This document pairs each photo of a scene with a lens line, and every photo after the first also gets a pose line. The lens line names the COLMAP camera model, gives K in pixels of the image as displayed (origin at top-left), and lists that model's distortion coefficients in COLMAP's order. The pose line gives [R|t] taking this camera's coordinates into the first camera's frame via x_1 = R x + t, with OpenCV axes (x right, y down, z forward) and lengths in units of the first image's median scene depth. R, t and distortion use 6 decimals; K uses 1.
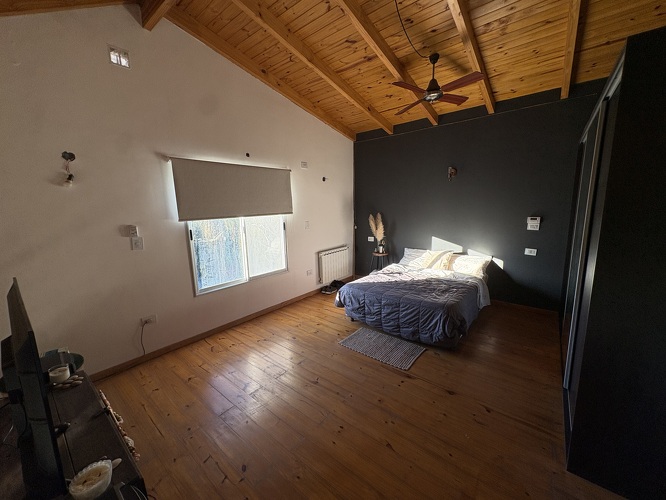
lens RADIAL K [[264.6, 0, 334.7], [0, 264.6, 248.5], [0, 0, 1]] dist [-0.001003, -0.000458]
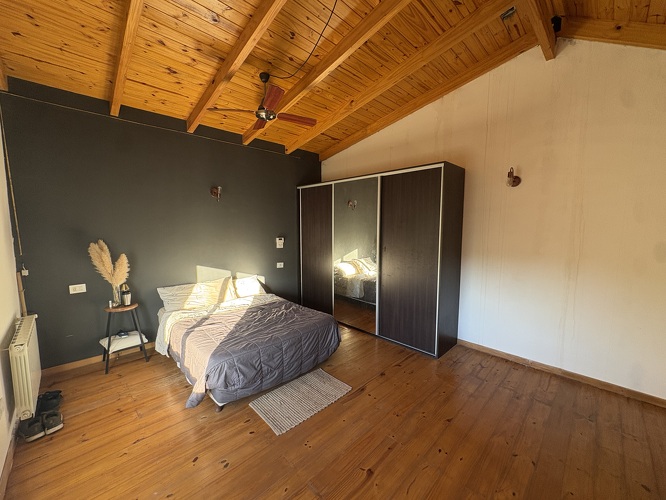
lens RADIAL K [[264.6, 0, 333.4], [0, 264.6, 250.7], [0, 0, 1]] dist [-0.001003, -0.000458]
pose [[0.116447, -0.078400, 0.990098, -0.493170], [0.154614, 0.986157, 0.059904, -0.095237], [-0.981089, 0.146107, 0.126957, 0.603539]]
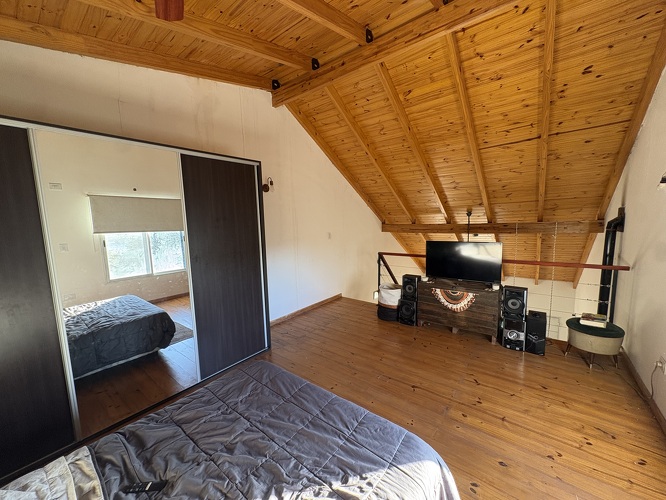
lens RADIAL K [[264.6, 0, 332.0], [0, 264.6, 249.8], [0, 0, 1]] dist [-0.001003, -0.000458]
pose [[-0.998940, 0.046030, -0.000207, 0.152161], [0.044132, 0.959003, 0.279937, -0.220836], [0.013084, 0.279631, -0.960018, 1.225245]]
